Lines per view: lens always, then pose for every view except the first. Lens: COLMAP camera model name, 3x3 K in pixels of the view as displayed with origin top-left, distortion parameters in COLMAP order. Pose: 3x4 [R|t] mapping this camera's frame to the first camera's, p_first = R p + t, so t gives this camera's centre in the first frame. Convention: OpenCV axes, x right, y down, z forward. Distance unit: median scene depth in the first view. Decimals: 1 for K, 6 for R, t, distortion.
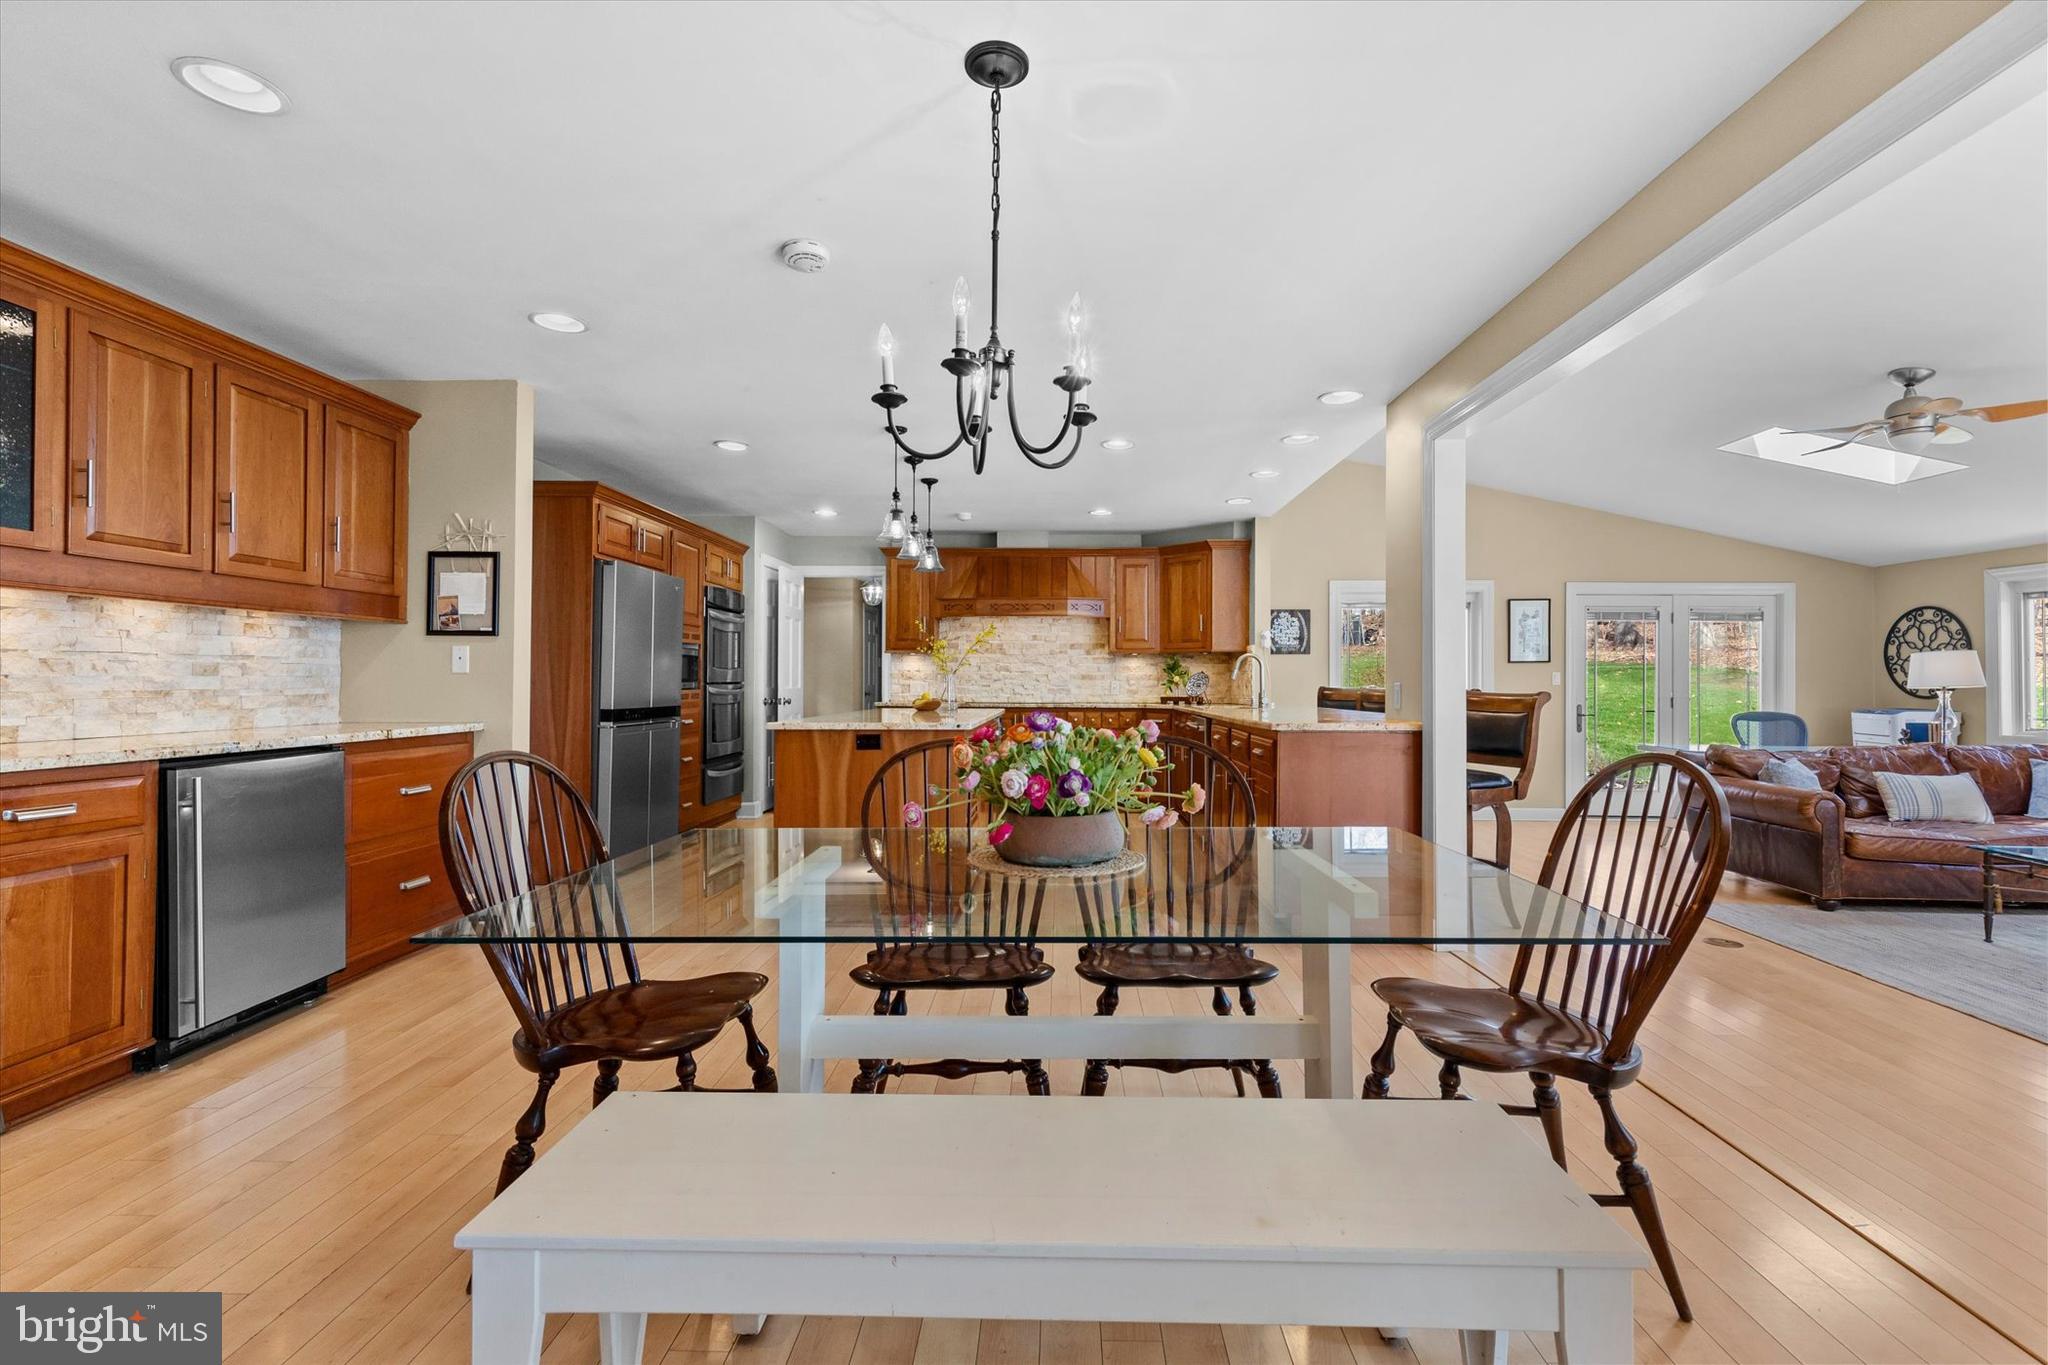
lens RADIAL K [[923.1, 0, 1036.7], [0, 923.1, 672.9], [0, 0, 1]] dist [0.005139, -0.000128]
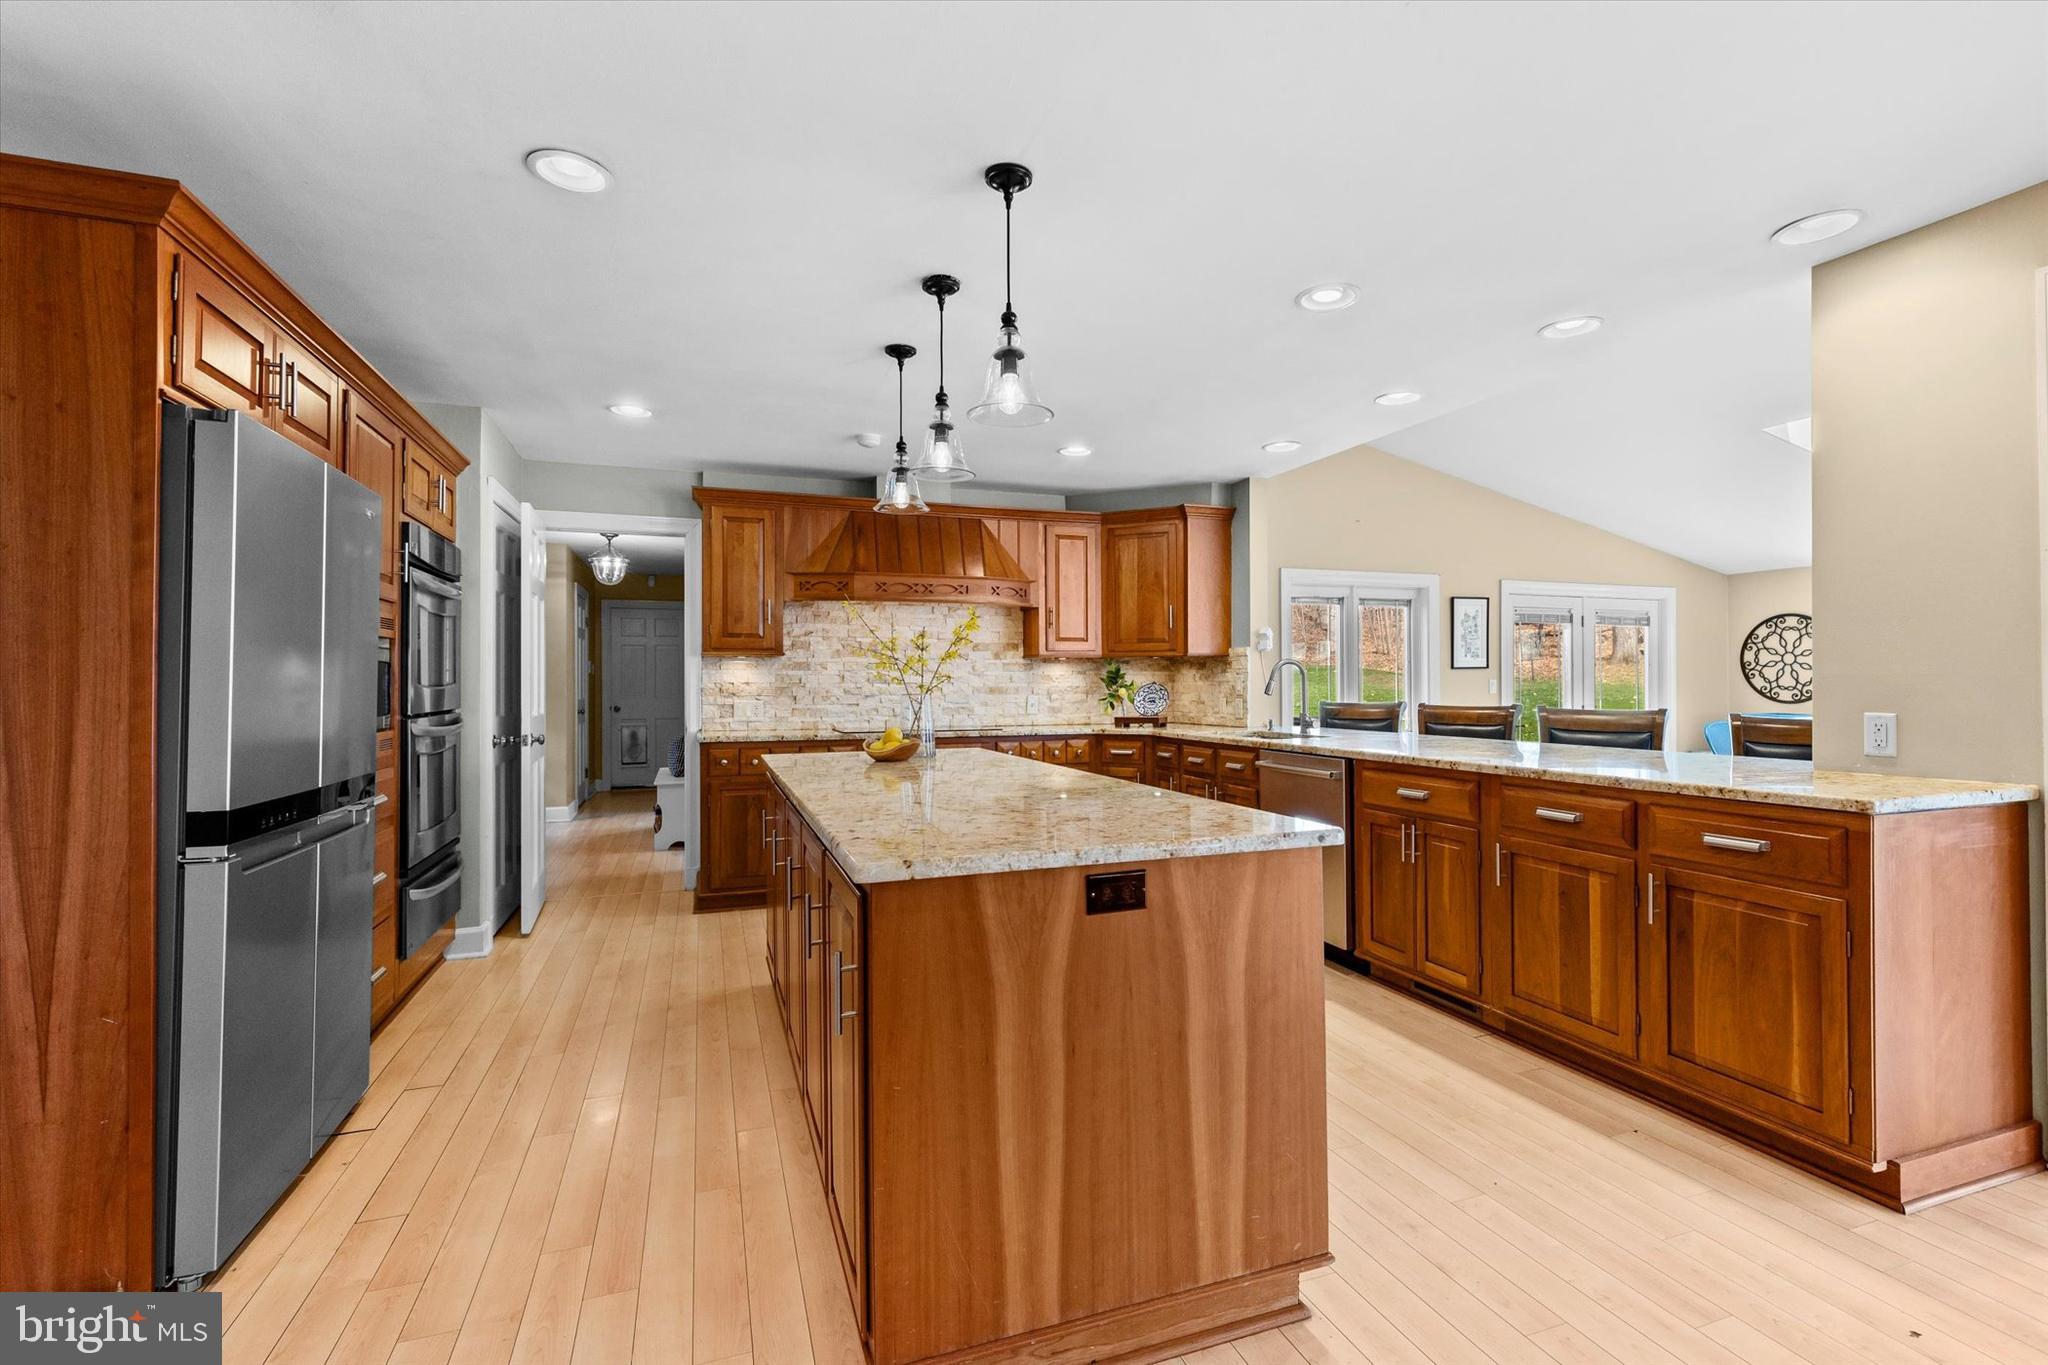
lens RADIAL K [[923.1, 0, 1036.7], [0, 923.1, 672.9], [0, 0, 1]] dist [0.005139, -0.000128]
pose [[0.930920, -0.003851, 0.365202, -0.191133], [0.004053, 0.999992, 0.000214, -0.009625], [-0.365200, 0.001281, 0.930928, 0.349820]]
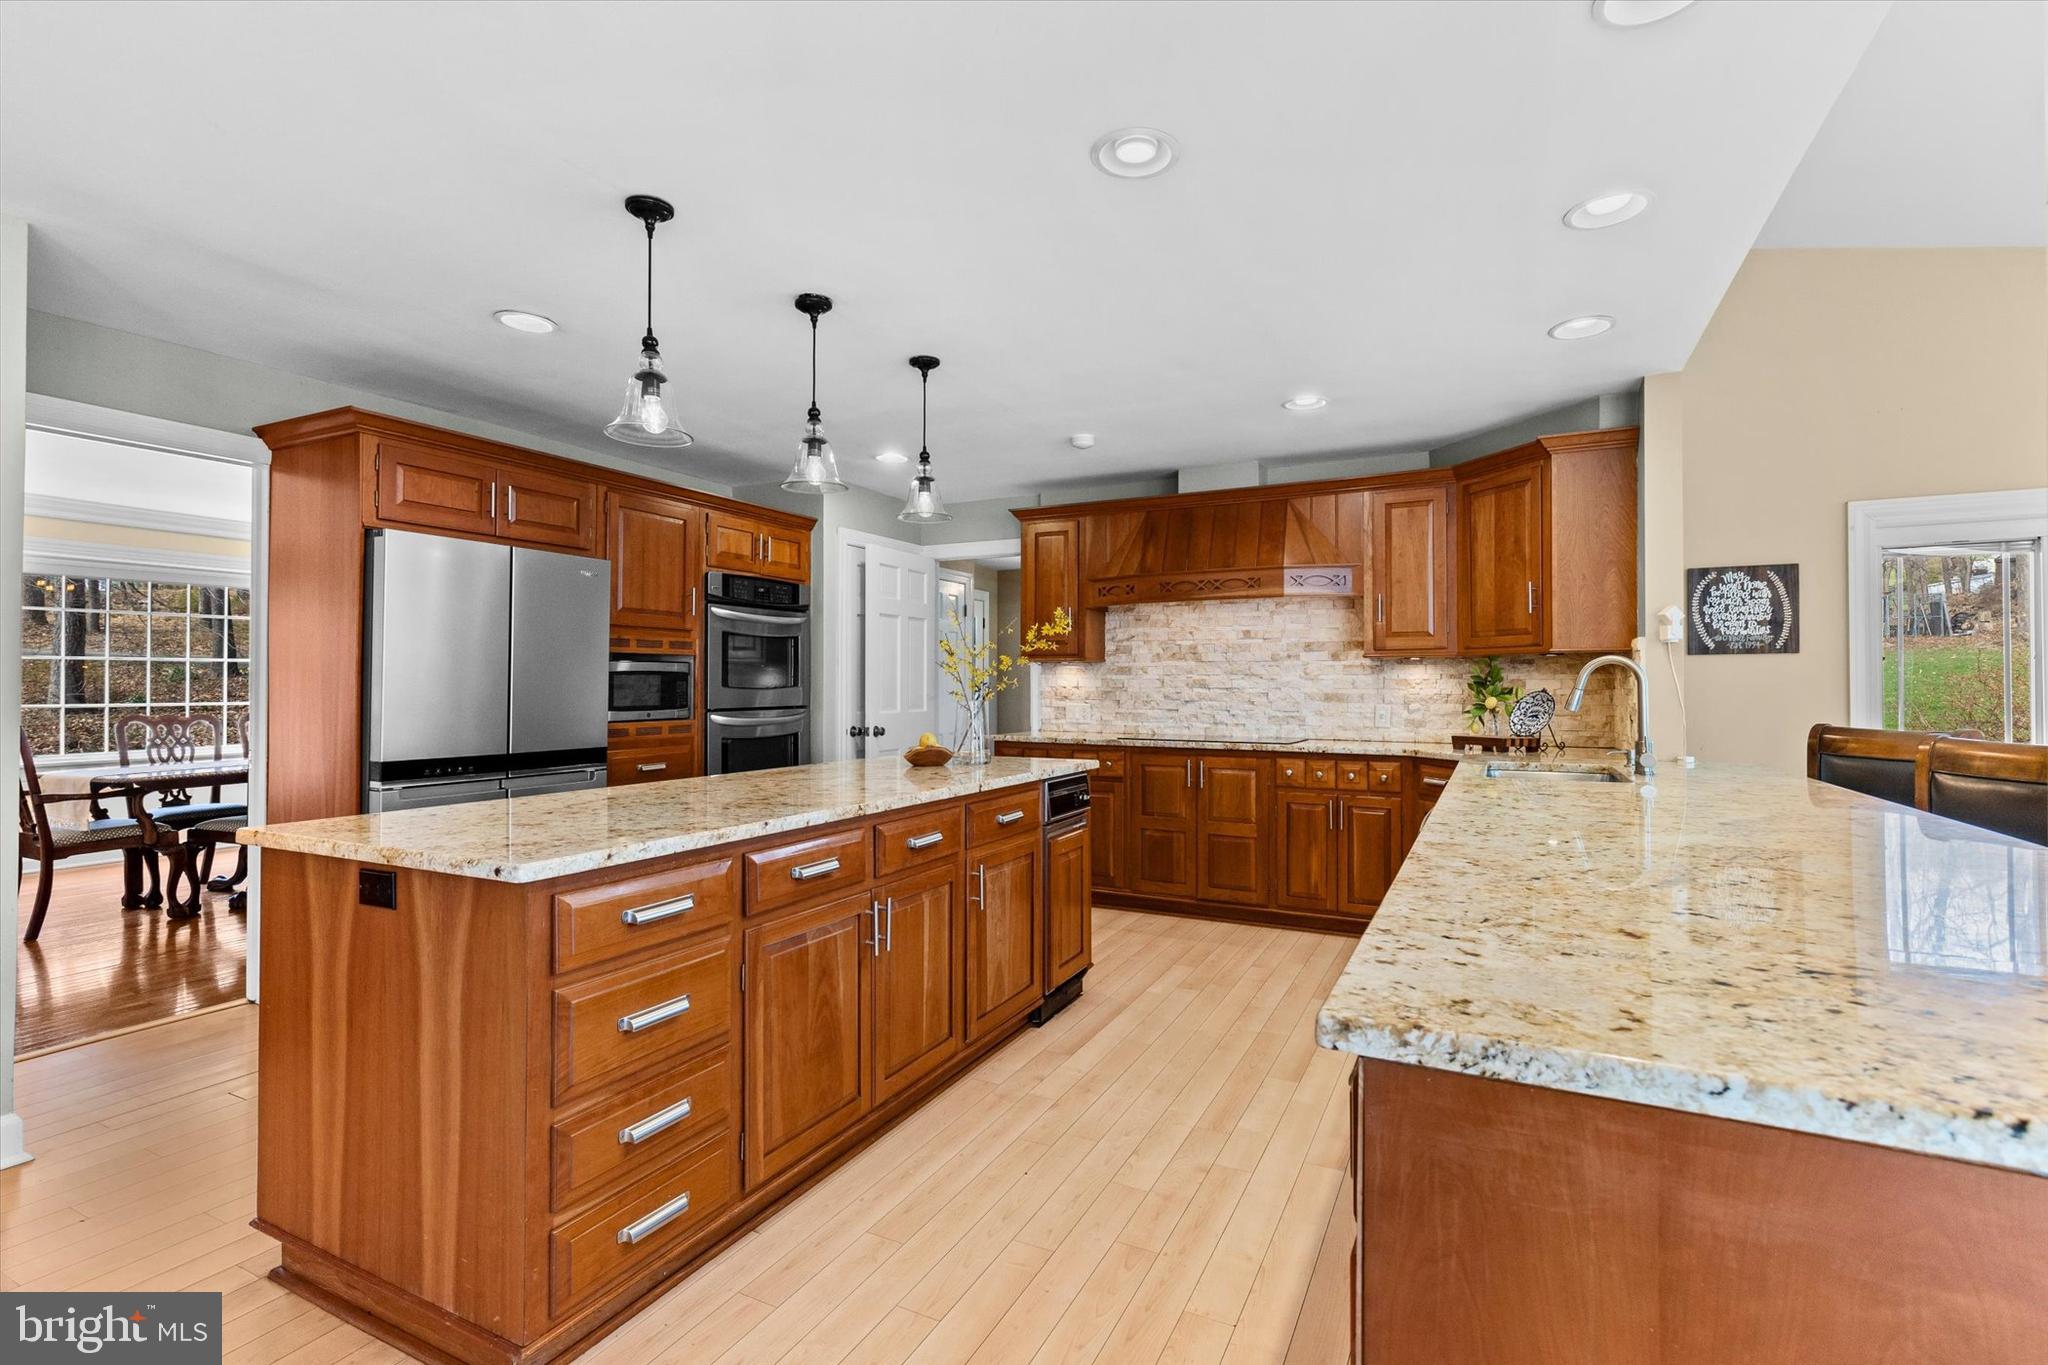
lens RADIAL K [[923.1, 0, 1036.7], [0, 923.1, 672.9], [0, 0, 1]] dist [0.005139, -0.000128]
pose [[0.905771, -0.008073, -0.423691, 0.145489], [0.006458, 0.999965, -0.005247, -0.010337], [0.423718, 0.002016, 0.905792, 0.401831]]
